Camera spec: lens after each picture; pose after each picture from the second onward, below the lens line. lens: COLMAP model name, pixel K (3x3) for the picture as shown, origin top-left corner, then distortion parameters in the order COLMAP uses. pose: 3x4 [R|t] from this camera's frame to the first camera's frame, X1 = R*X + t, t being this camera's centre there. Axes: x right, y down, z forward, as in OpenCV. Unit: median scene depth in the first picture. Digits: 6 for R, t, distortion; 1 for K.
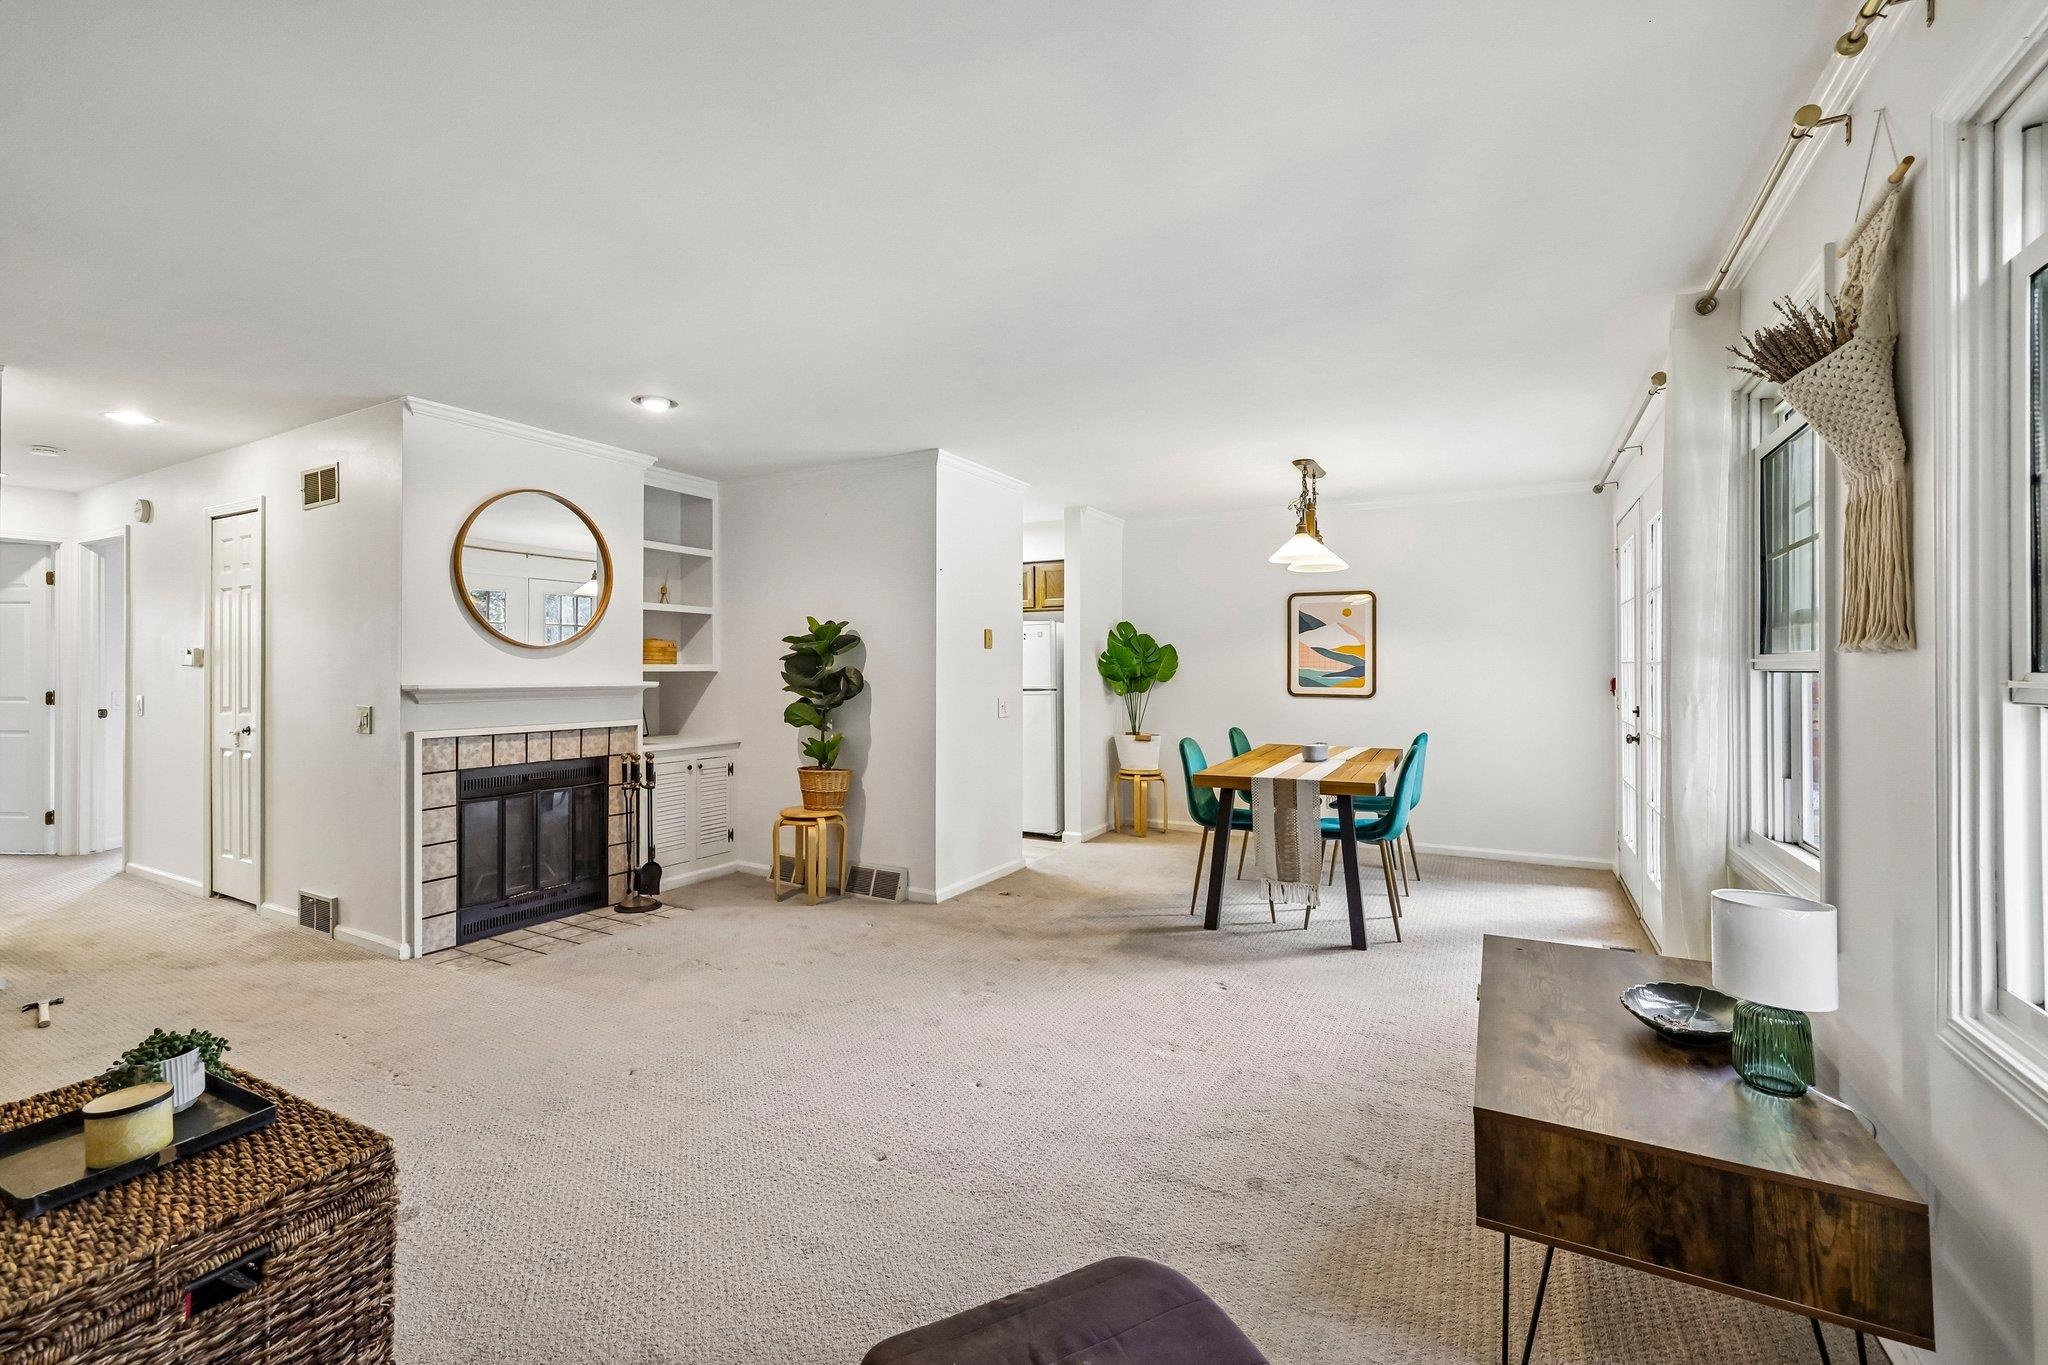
lens RADIAL K [[865.2, 0, 1020.8], [0, 865.2, 658.5], [0, 0, 1]] dist [0.004077, -0.000357]
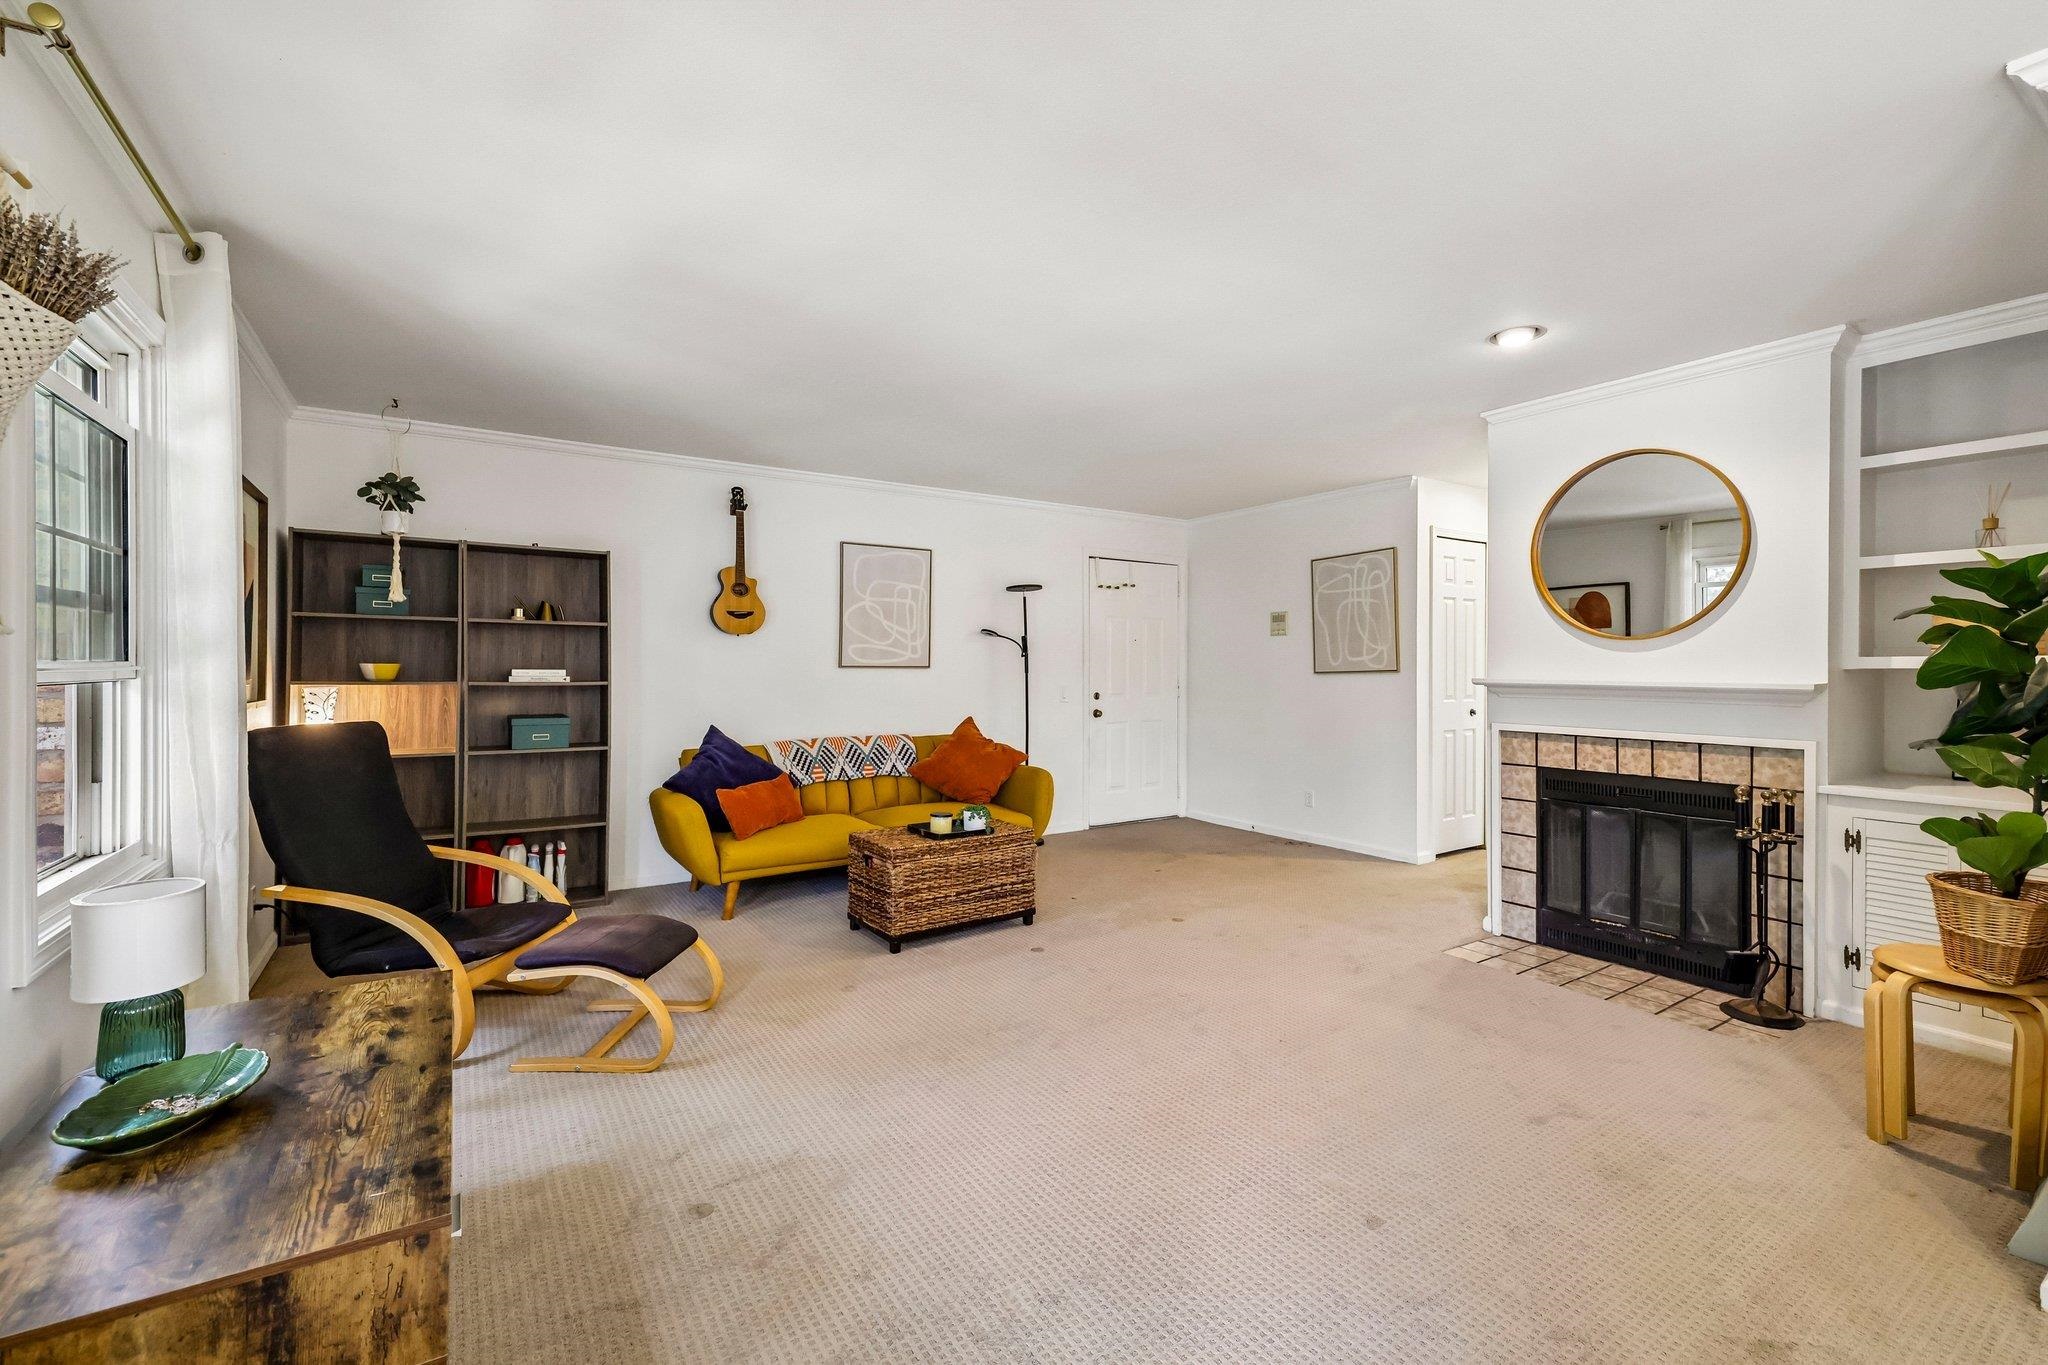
lens RADIAL K [[865.2, 0, 1021.7], [0, 865.2, 682.6], [0, 0, 1]] dist [0.004077, -0.000357]
pose [[-0.454908, 0.016462, -0.890386, 0.385316], [0.008752, 0.999863, 0.014014, 0.011214], [0.890495, -0.001418, -0.454990, 0.726757]]
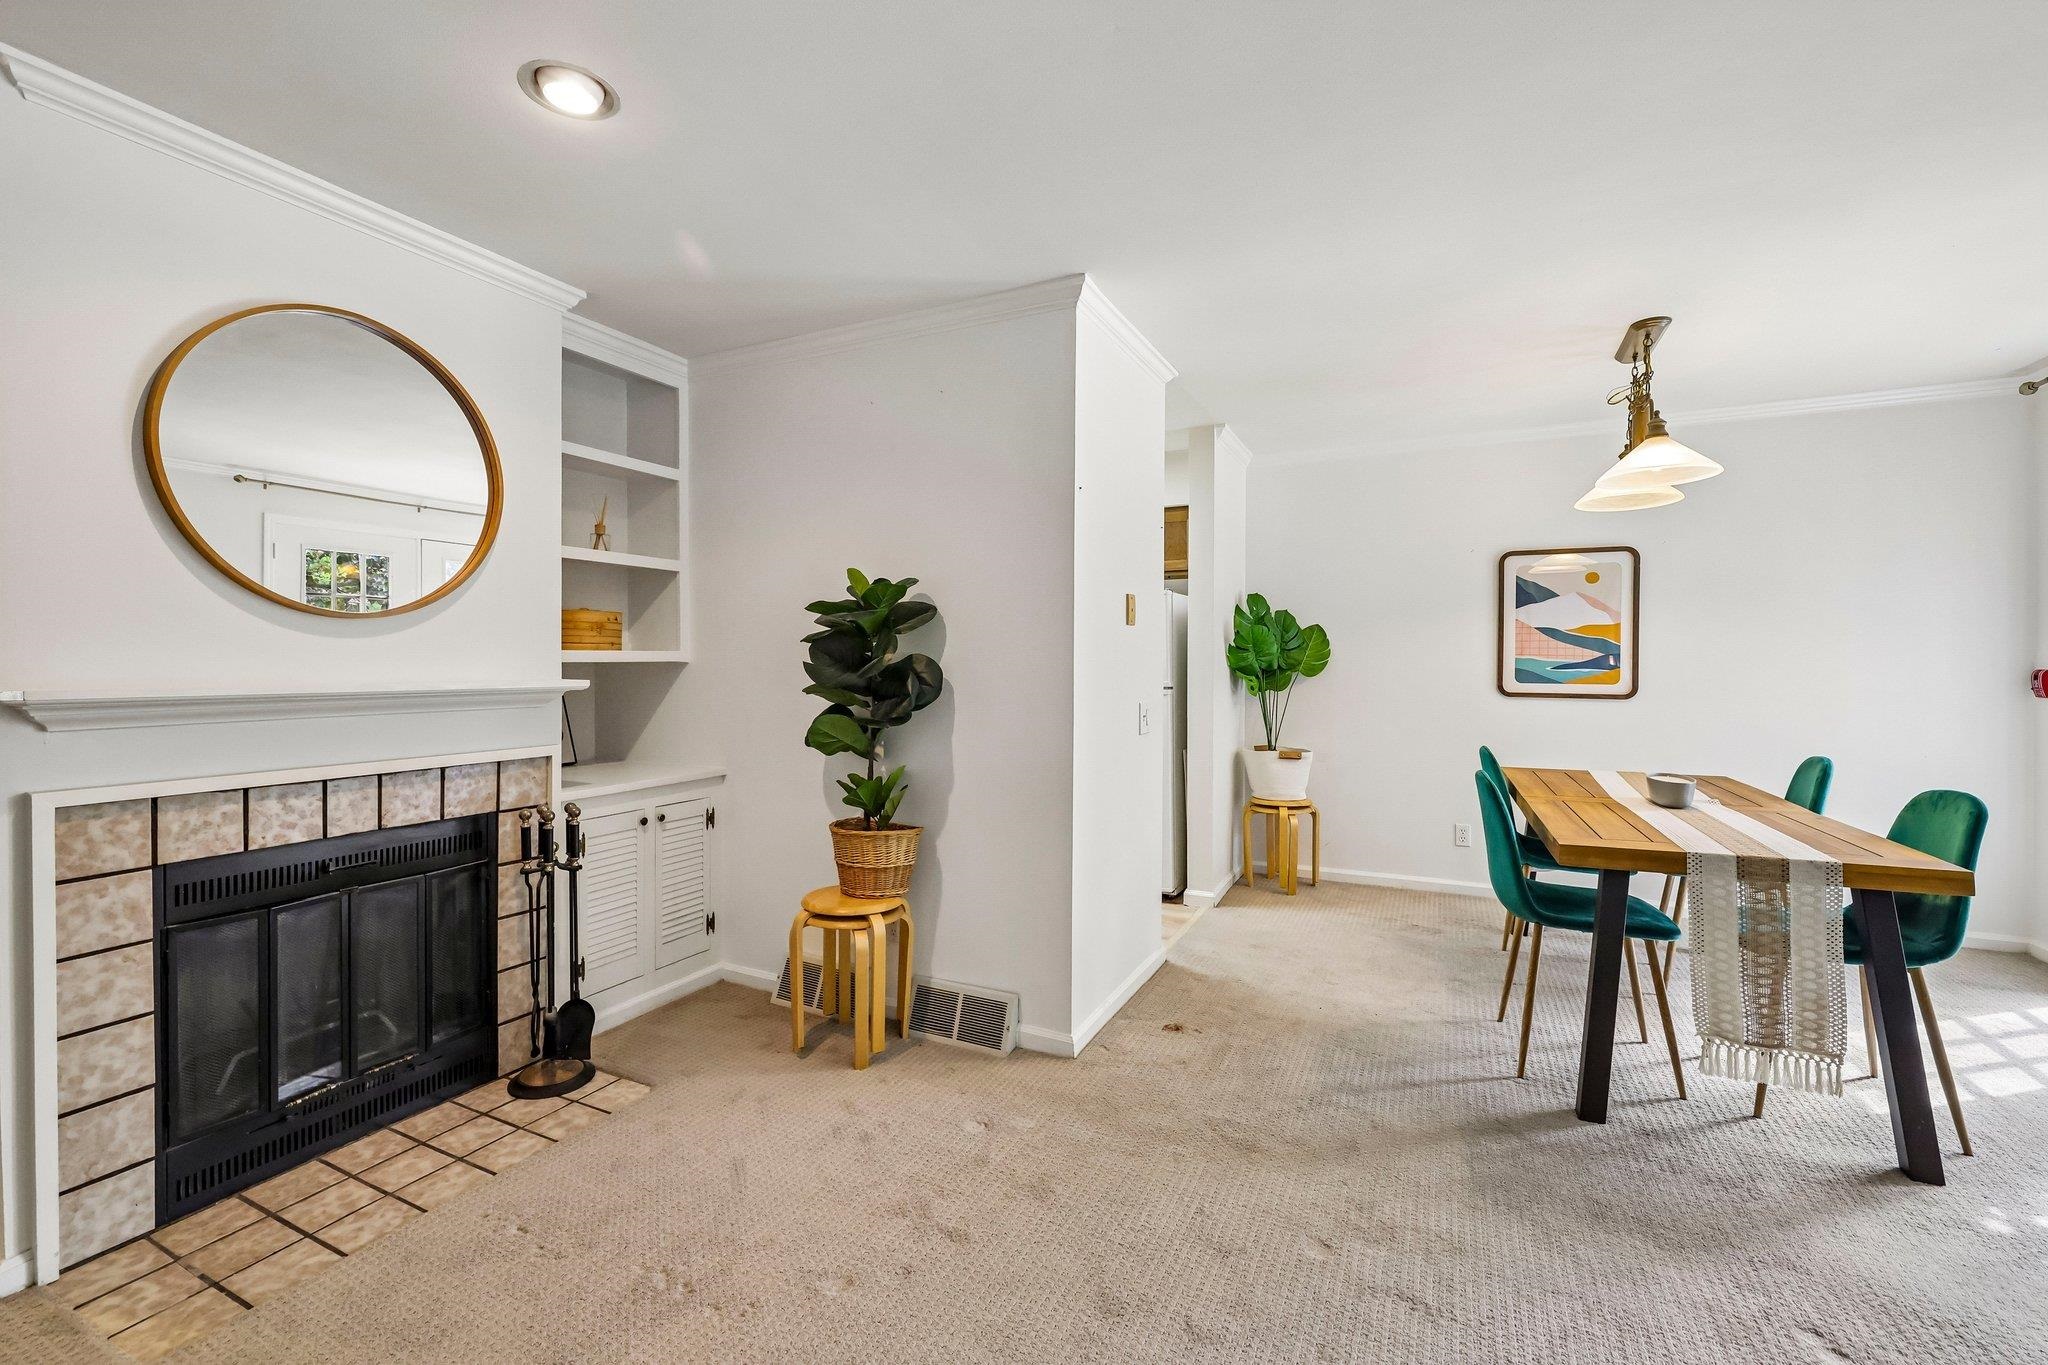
lens RADIAL K [[865.2, 0, 1019.9], [0, 865.2, 654.2], [0, 0, 1]] dist [0.004077, -0.000357]
pose [[0.998532, -0.000539, 0.054153, -0.153731], [0.000226, 0.999983, 0.005791, 0.006347], [-0.054155, -0.005771, 0.998516, 0.385638]]
